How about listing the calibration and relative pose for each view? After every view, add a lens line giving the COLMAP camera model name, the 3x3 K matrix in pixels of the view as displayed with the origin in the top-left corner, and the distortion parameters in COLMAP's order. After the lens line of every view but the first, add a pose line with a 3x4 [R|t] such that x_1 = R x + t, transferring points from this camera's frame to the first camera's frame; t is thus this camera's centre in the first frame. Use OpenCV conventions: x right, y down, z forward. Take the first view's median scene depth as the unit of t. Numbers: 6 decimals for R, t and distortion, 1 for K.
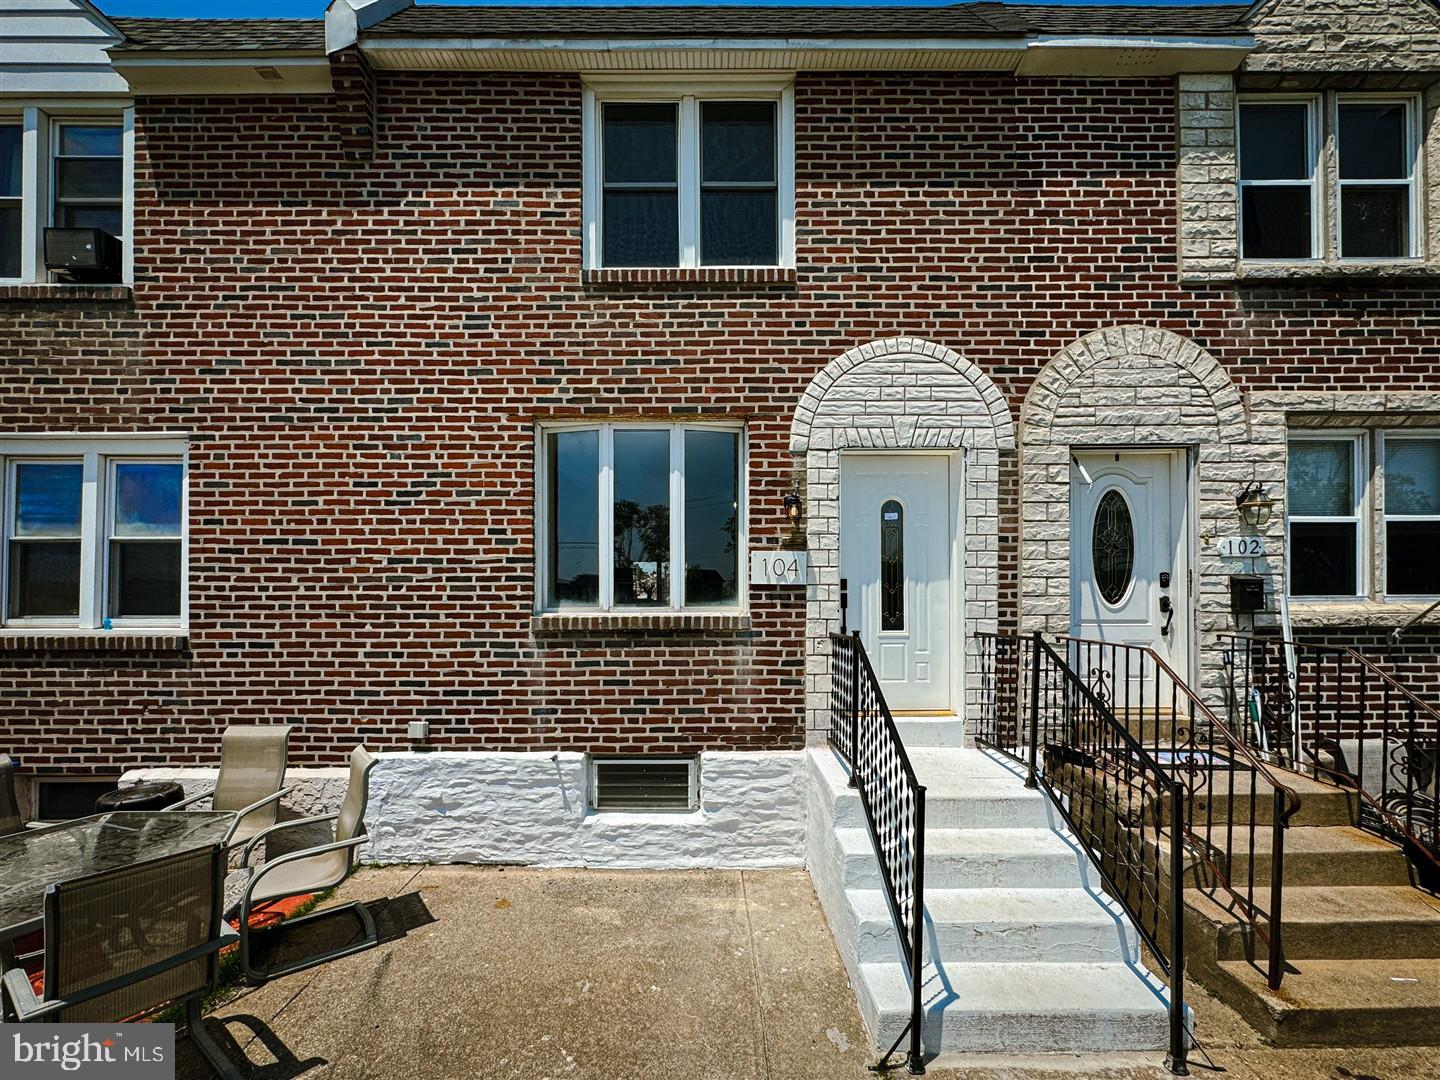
lens RADIAL K [[596.7, 0, 727.6], [0, 596.7, 535.2], [0, 0, 1]] dist [0.000243, 0.000112]
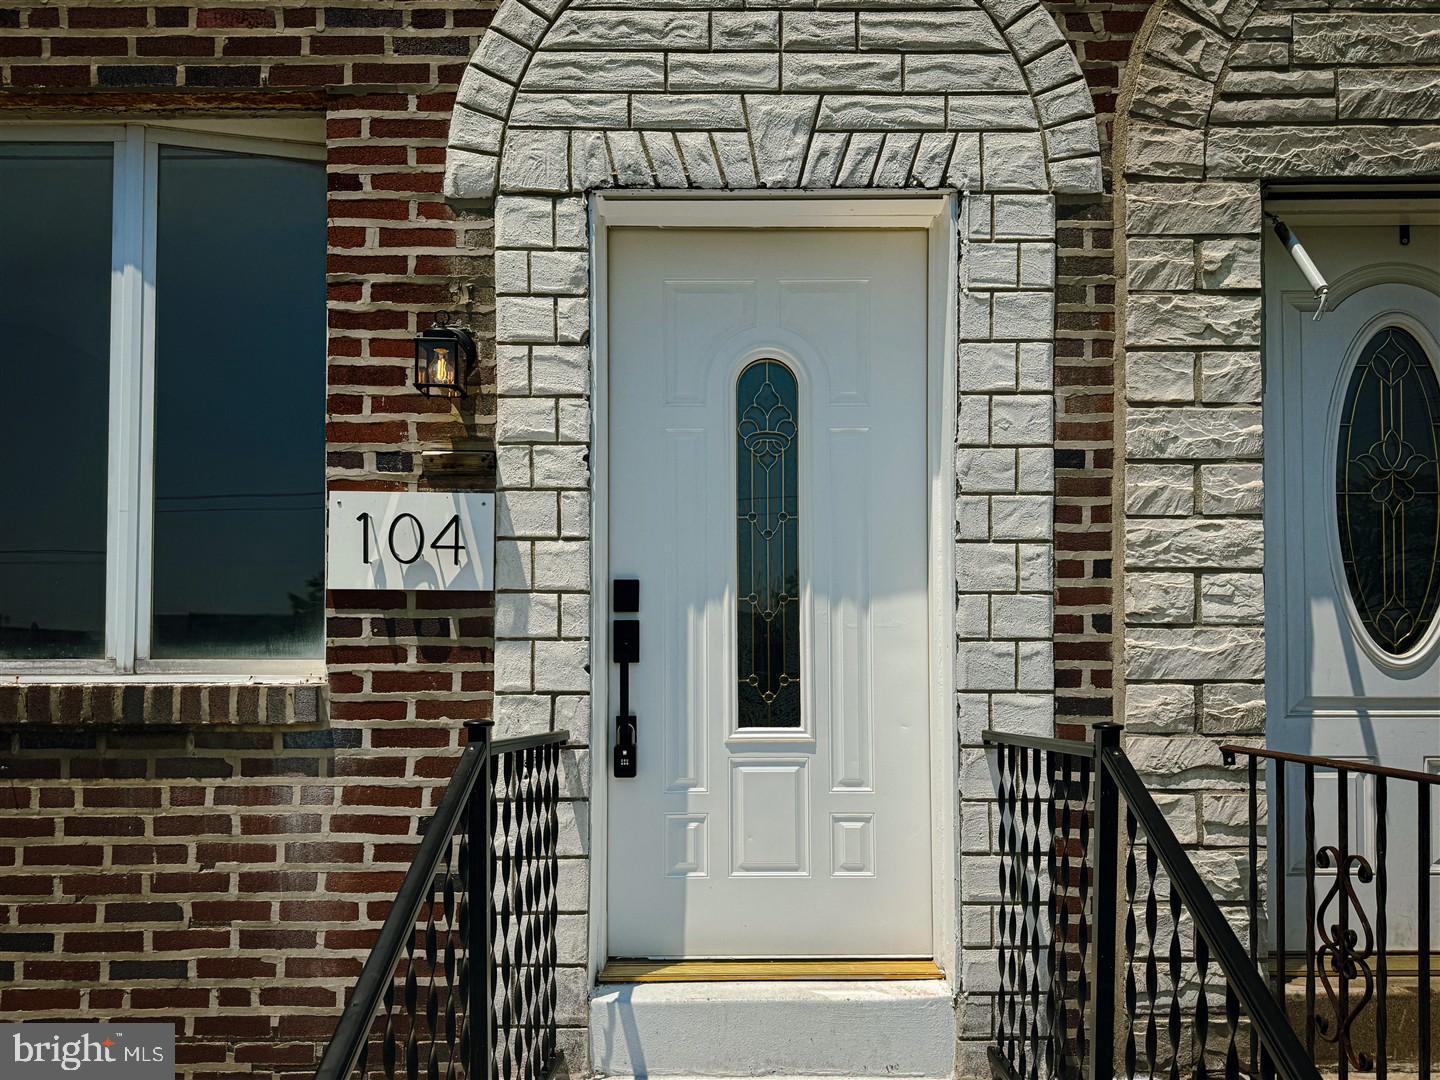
lens RADIAL K [[1128.8, 0, 720.0], [0, 1128.8, 540.0], [0, 0, 1]] dist [0.057167, -0.072187]
pose [[0.999887, 0.003023, 0.014703, 0.251530], [-0.002708, 0.999768, -0.021362, 0.067002], [-0.014764, 0.021320, 0.999664, 0.353883]]
